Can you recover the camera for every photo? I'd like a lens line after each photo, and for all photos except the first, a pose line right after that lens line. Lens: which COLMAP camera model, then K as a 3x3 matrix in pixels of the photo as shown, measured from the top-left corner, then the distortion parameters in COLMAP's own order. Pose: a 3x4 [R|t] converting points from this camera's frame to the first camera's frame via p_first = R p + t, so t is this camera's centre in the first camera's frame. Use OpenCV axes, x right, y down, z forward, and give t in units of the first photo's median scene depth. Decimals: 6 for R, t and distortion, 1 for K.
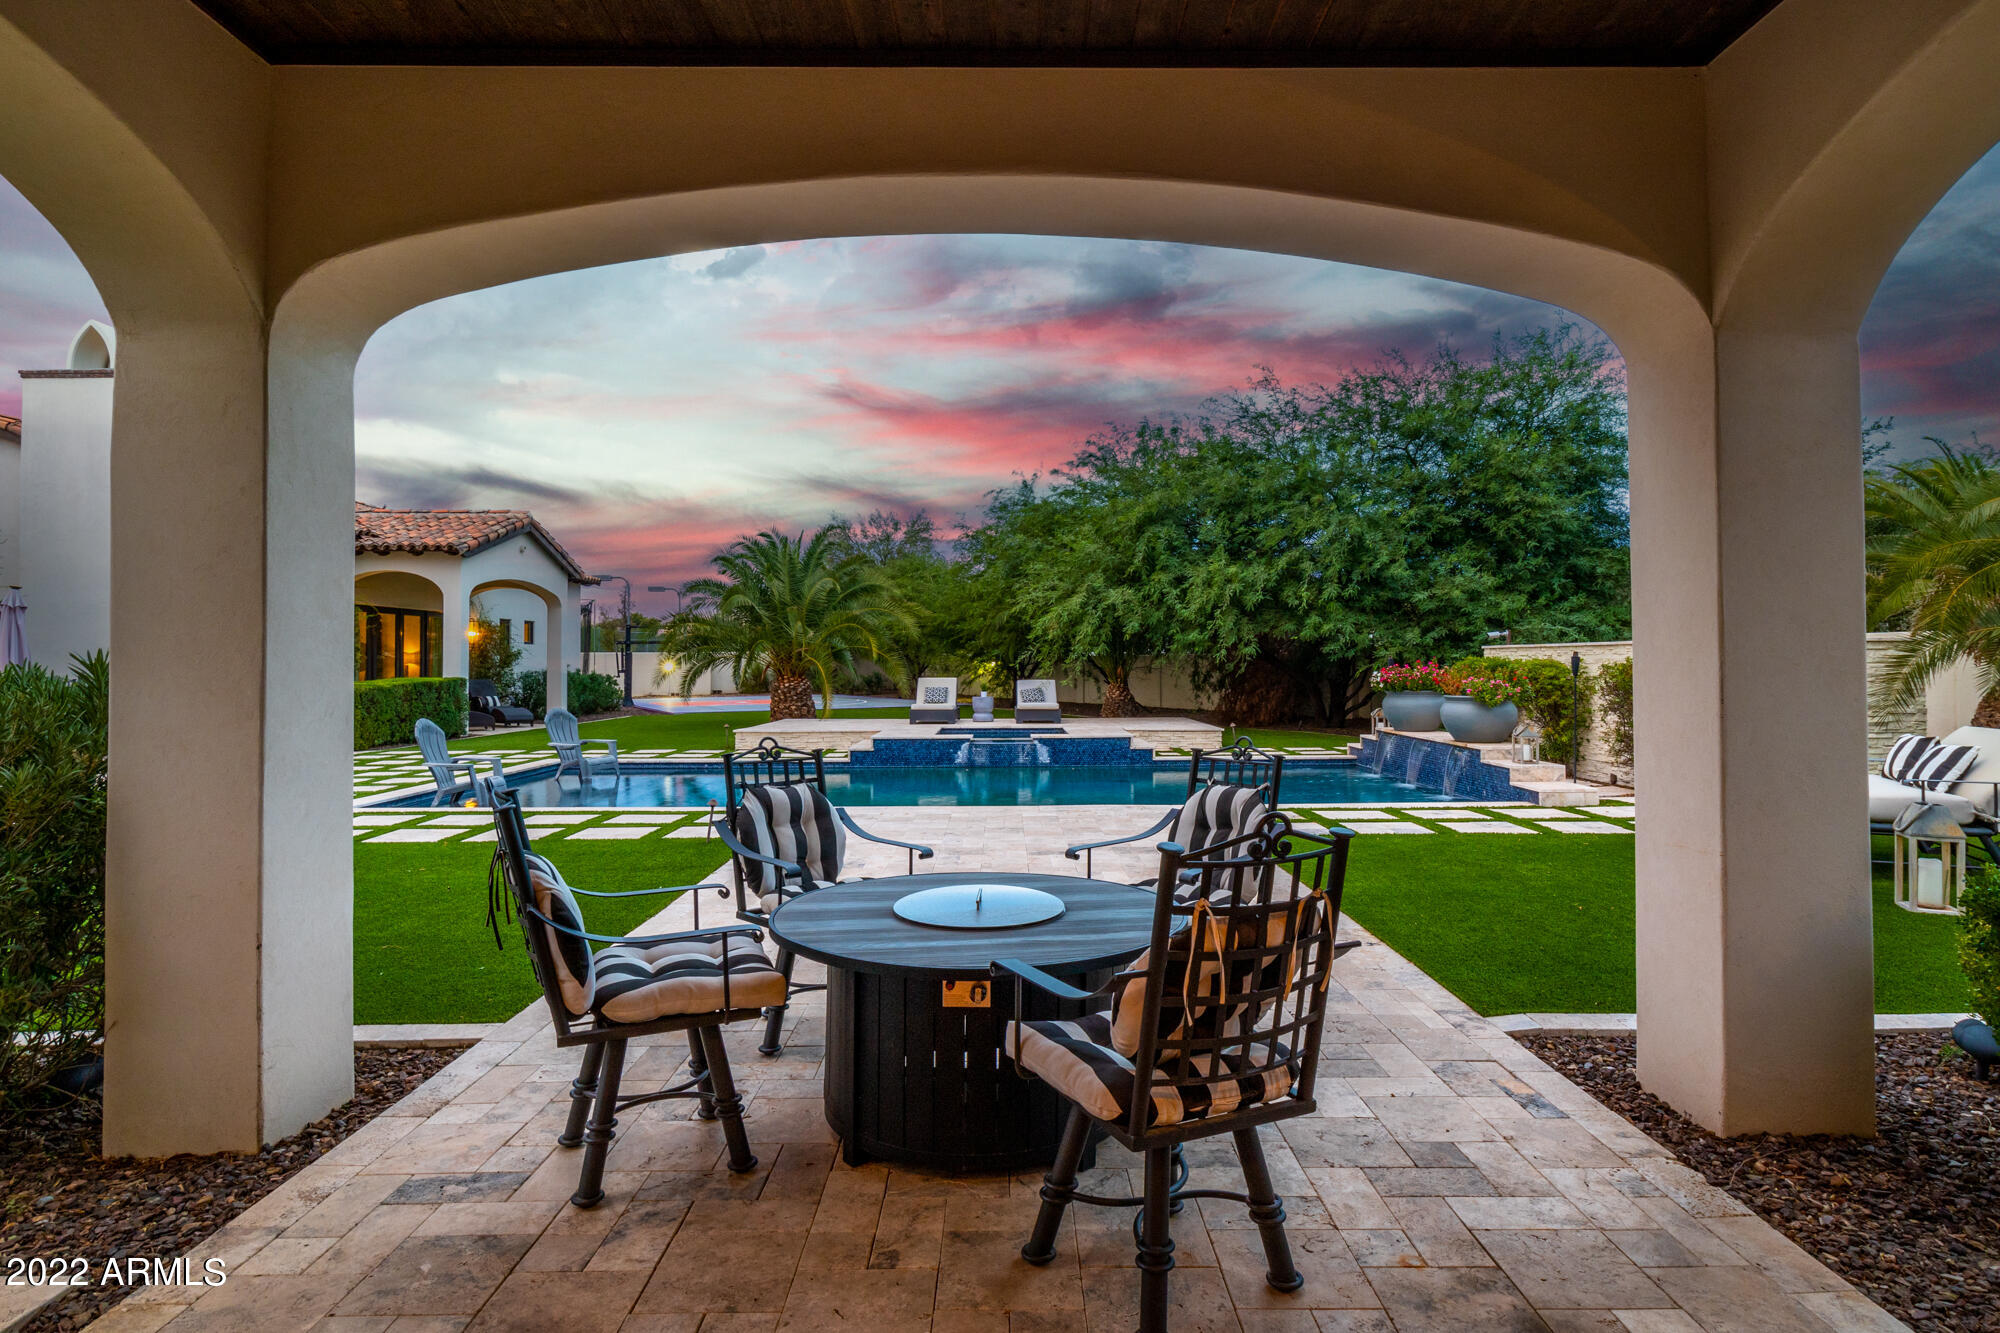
lens RADIAL K [[1029.7, 0, 995.9], [0, 1029.7, 668.5], [0, 0, 1]] dist [-0.037270, 0.002212]
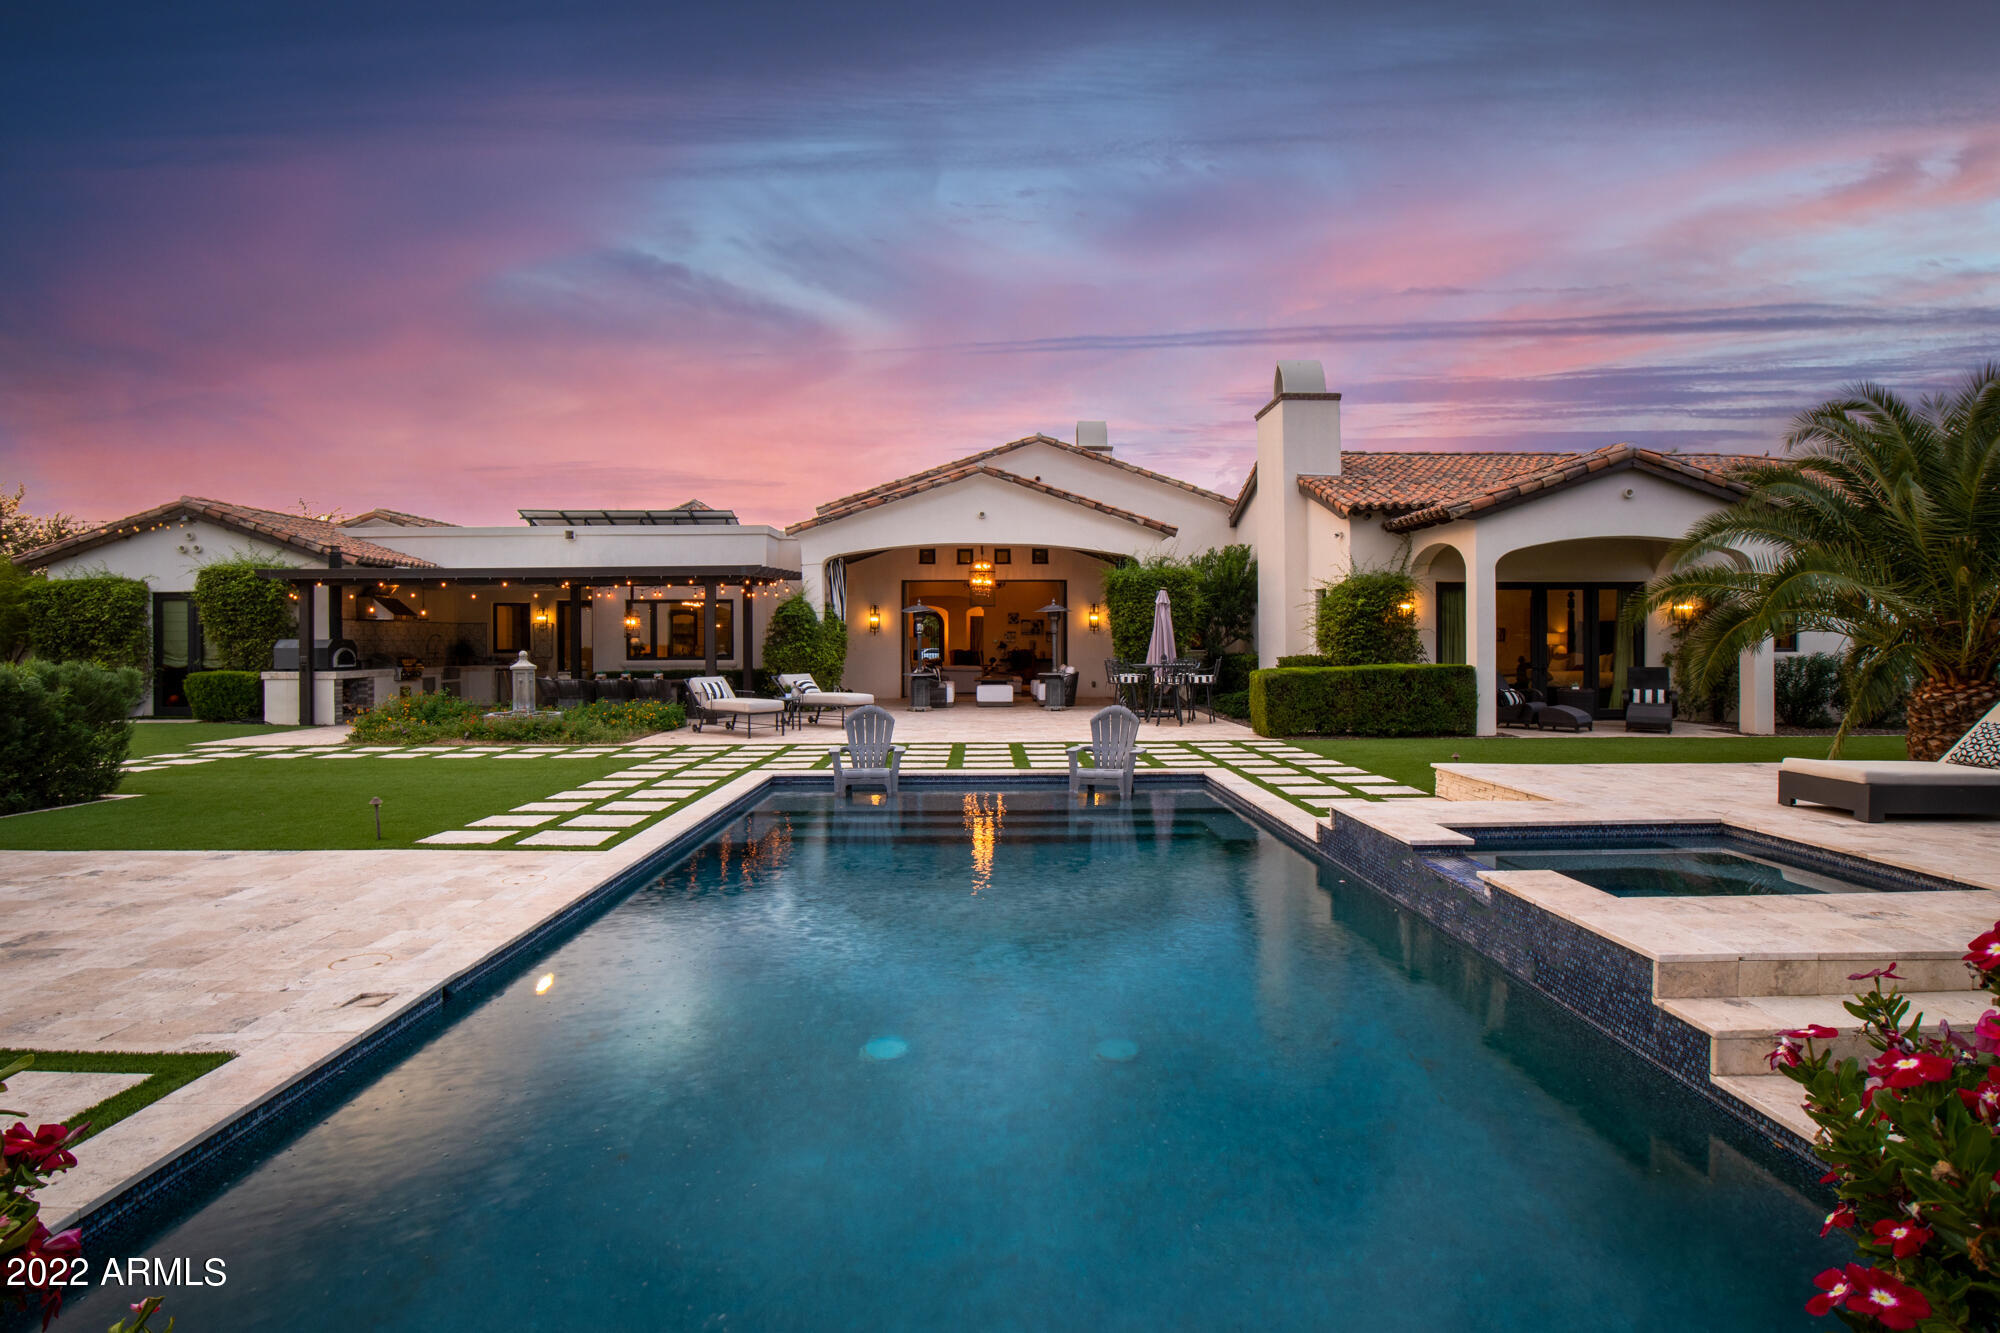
lens RADIAL K [[1029.7, 0, 1010.2], [0, 1029.7, 654.6], [0, 0, 1]] dist [-0.037270, 0.002212]
pose [[0.027446, 0.014677, -0.999516, 0.289898], [-0.006528, 0.999874, 0.014503, -0.009628], [0.999602, 0.006126, 0.027539, 0.605327]]
